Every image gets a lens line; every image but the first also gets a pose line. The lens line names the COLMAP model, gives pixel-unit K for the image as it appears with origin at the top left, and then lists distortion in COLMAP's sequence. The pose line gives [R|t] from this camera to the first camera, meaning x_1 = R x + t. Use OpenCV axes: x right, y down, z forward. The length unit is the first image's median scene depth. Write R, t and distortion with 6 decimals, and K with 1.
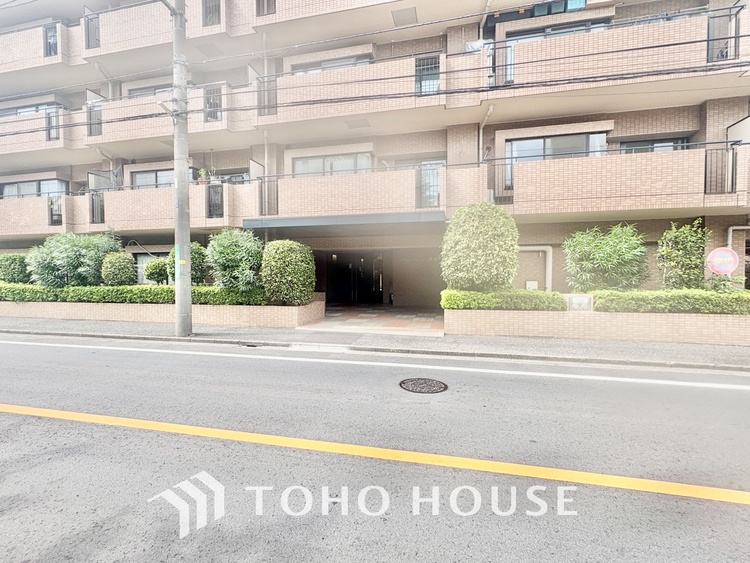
lens RADIAL K [[347.8, 0, 370.9], [0, 347.8, 282.1], [0, 0, 1]] dist [0.001460, -0.000567]
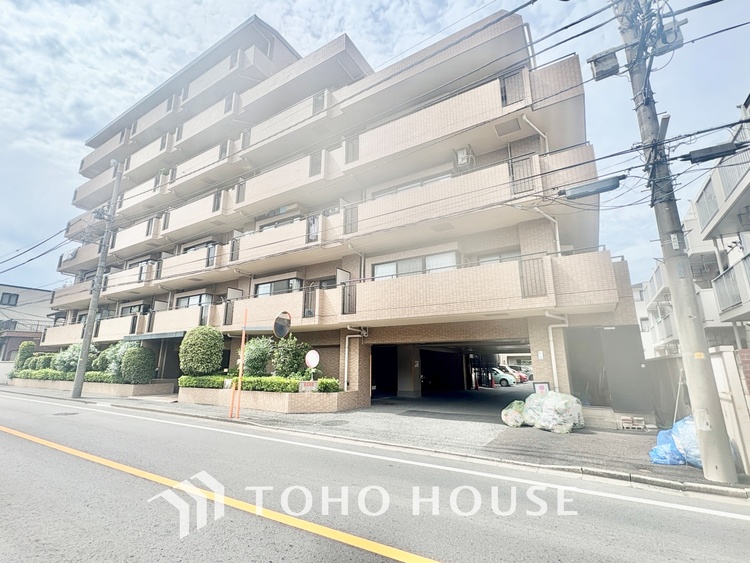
lens RADIAL K [[347.8, 0, 380.1], [0, 347.8, 279.4], [0, 0, 1]] dist [0.001460, -0.000567]
pose [[0.950338, -0.068316, -0.303630, 0.155167], [-0.016298, 0.963347, -0.267764, 0.000778], [0.310794, 0.259415, 0.914391, -0.037643]]
